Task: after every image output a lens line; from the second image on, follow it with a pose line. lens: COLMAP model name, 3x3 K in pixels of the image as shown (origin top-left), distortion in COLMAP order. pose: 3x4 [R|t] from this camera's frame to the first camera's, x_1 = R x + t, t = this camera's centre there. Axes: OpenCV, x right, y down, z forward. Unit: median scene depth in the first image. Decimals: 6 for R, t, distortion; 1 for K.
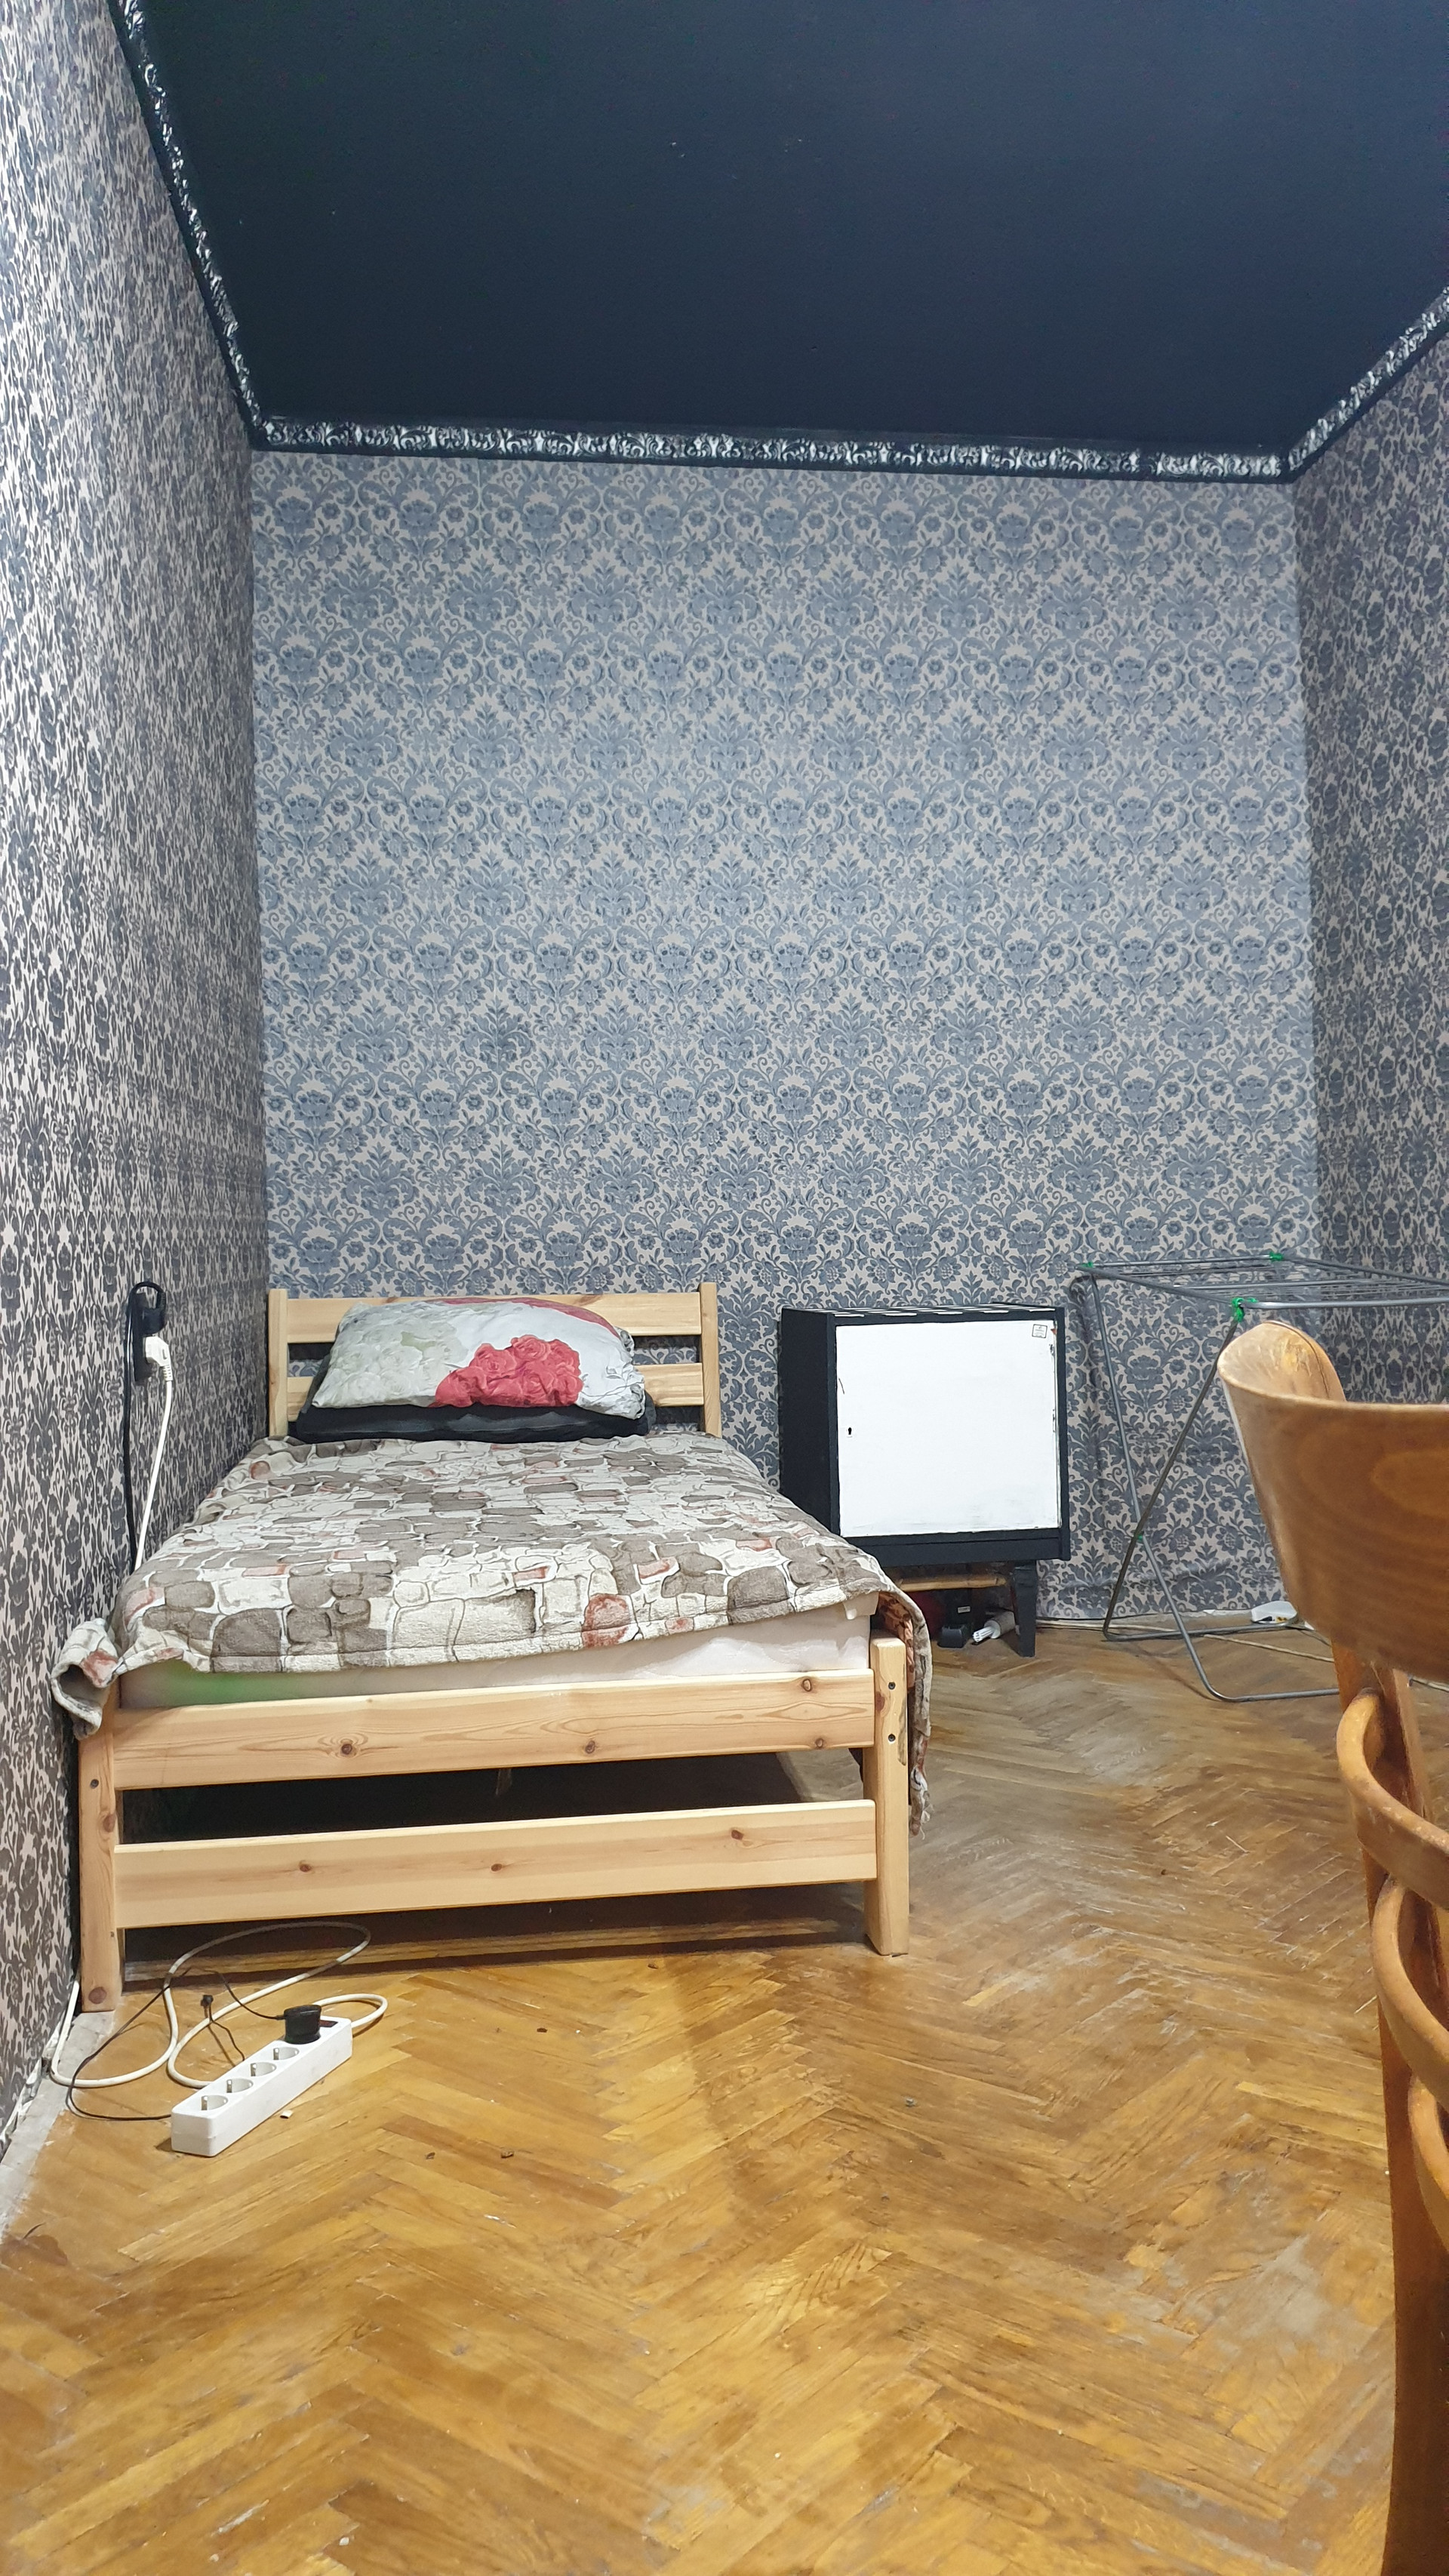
lens RADIAL K [[2004.5, 0, 735.1], [0, 2004.5, 1283.8], [0, 0, 1]] dist [0.022177, -0.051480]
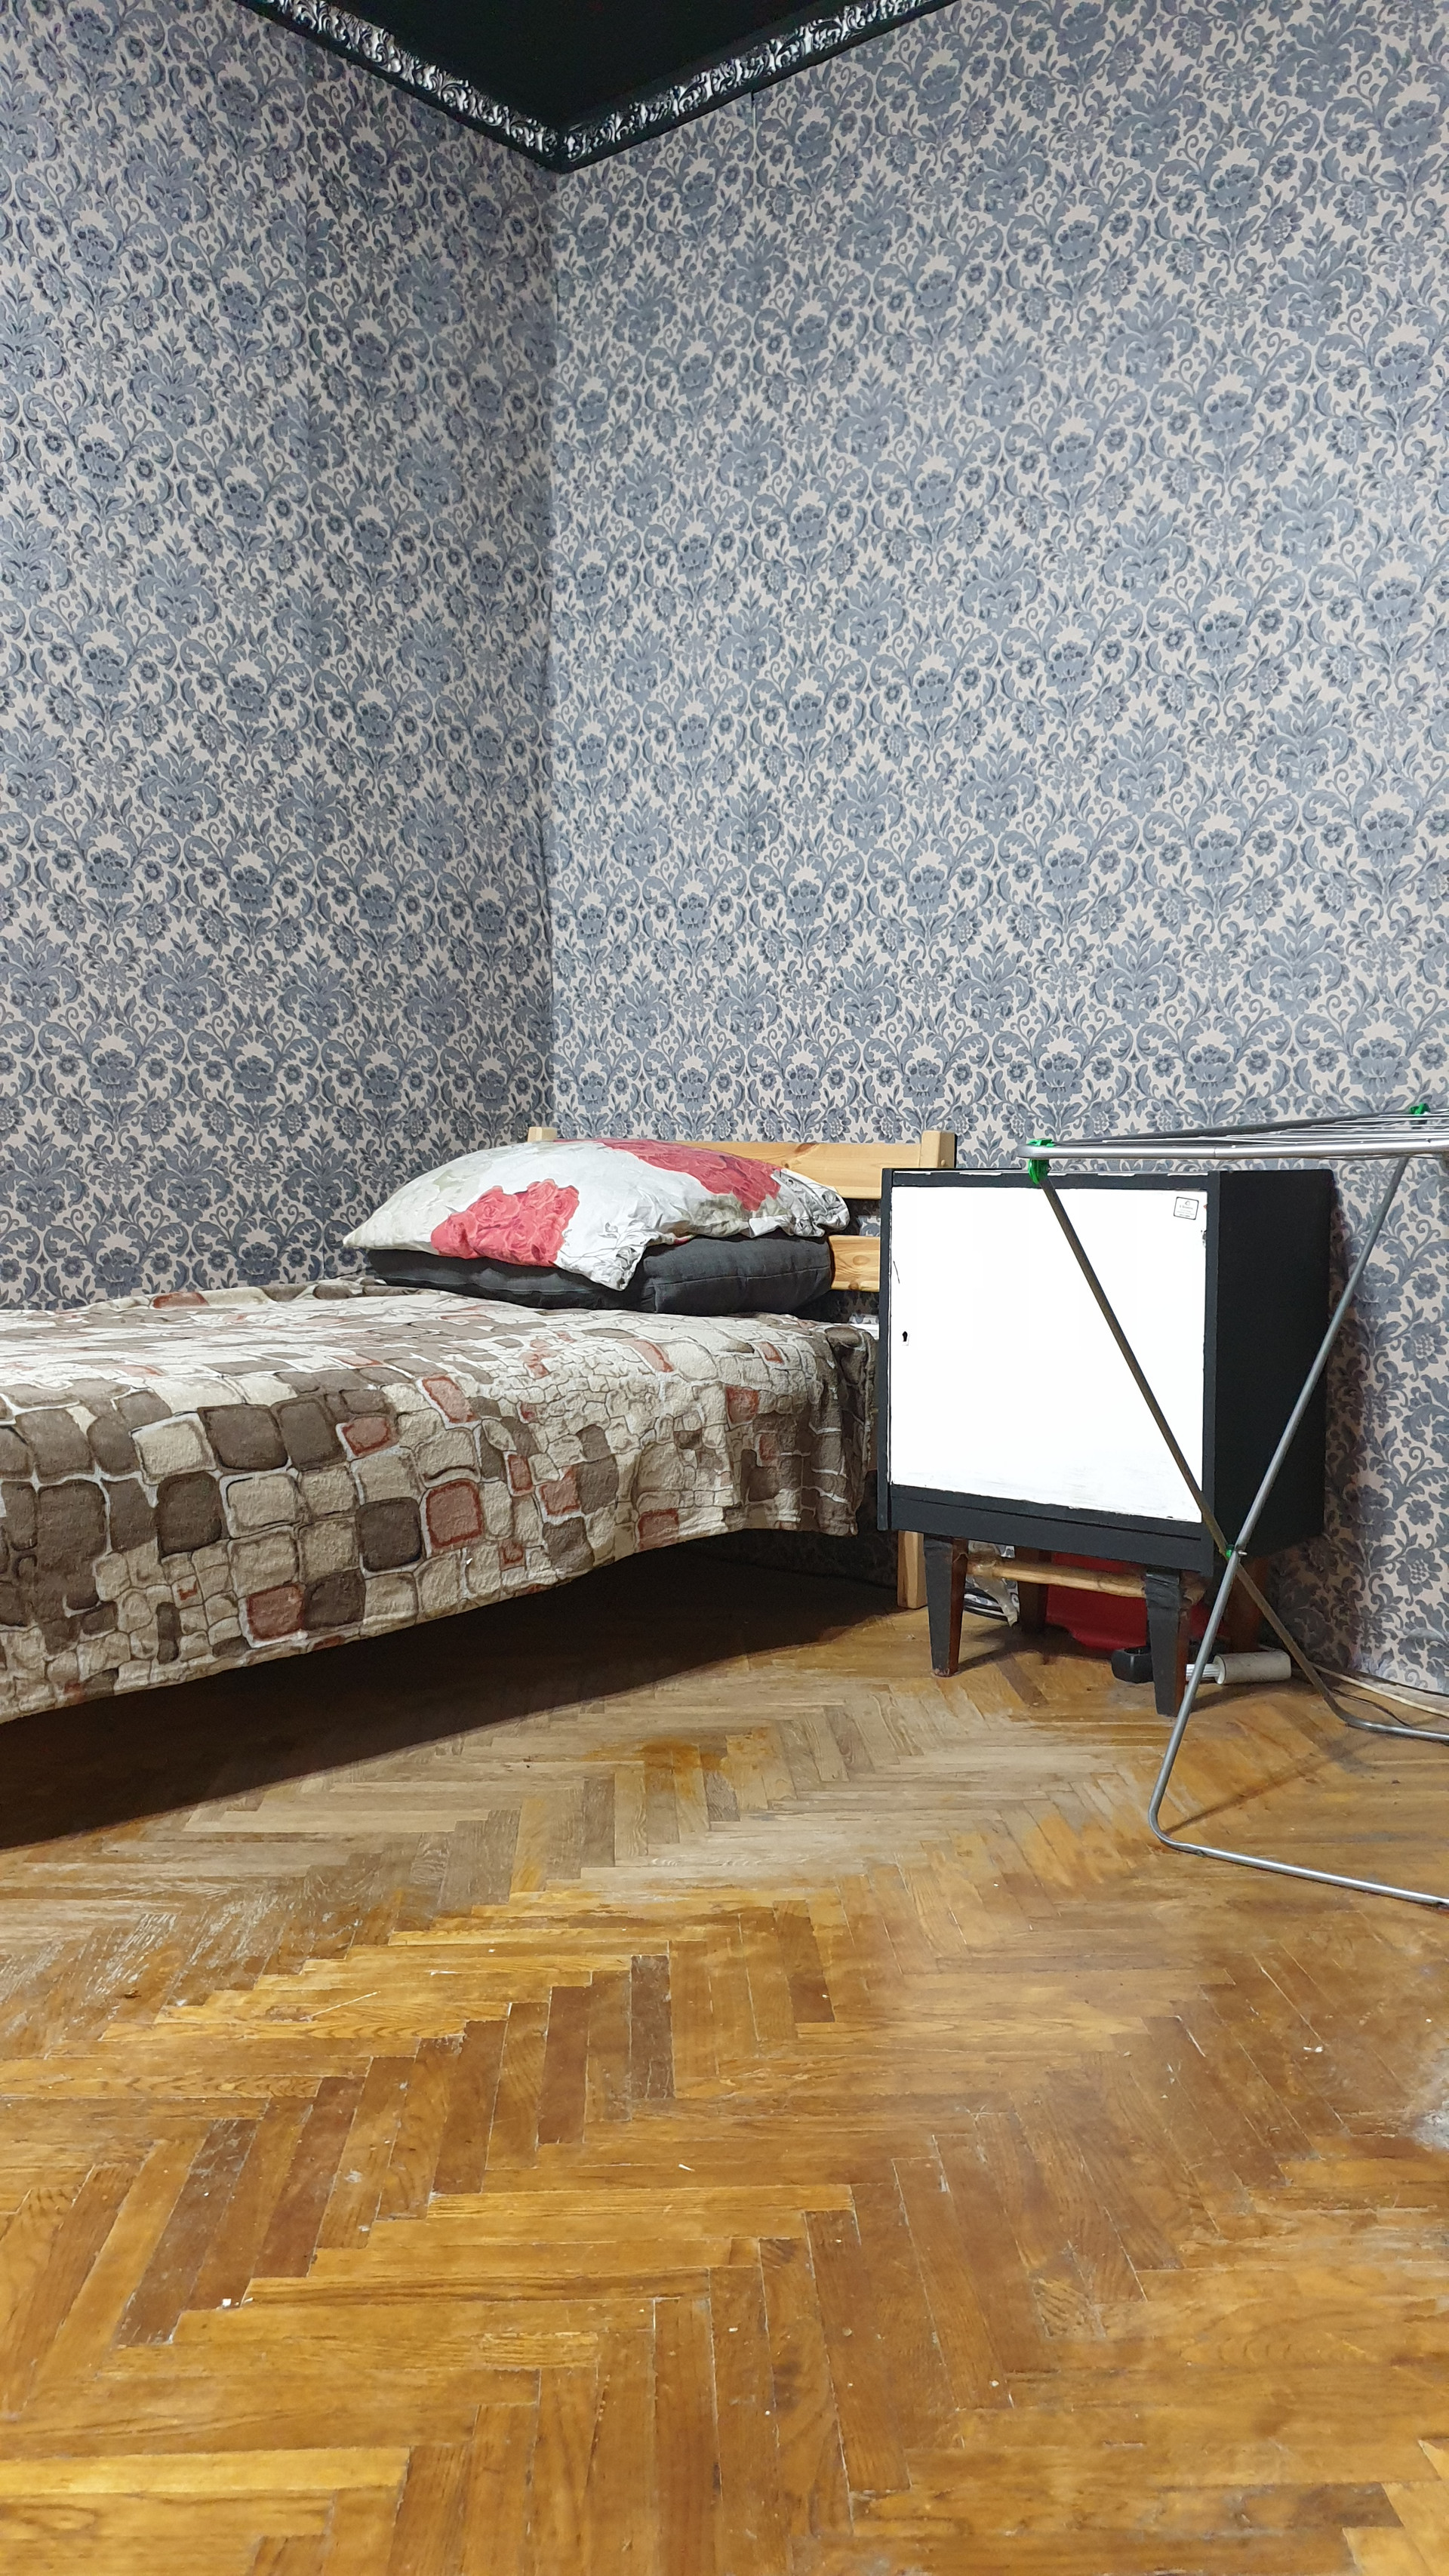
lens RADIAL K [[2004.5, 0, 742.1], [0, 2004.5, 1306.2], [0, 0, 1]] dist [0.022177, -0.051480]
pose [[0.658337, 0.078644, -0.748604, 0.508299], [-0.036620, 0.996696, 0.072503, 0.013610], [0.751832, -0.020317, 0.659042, 0.462821]]
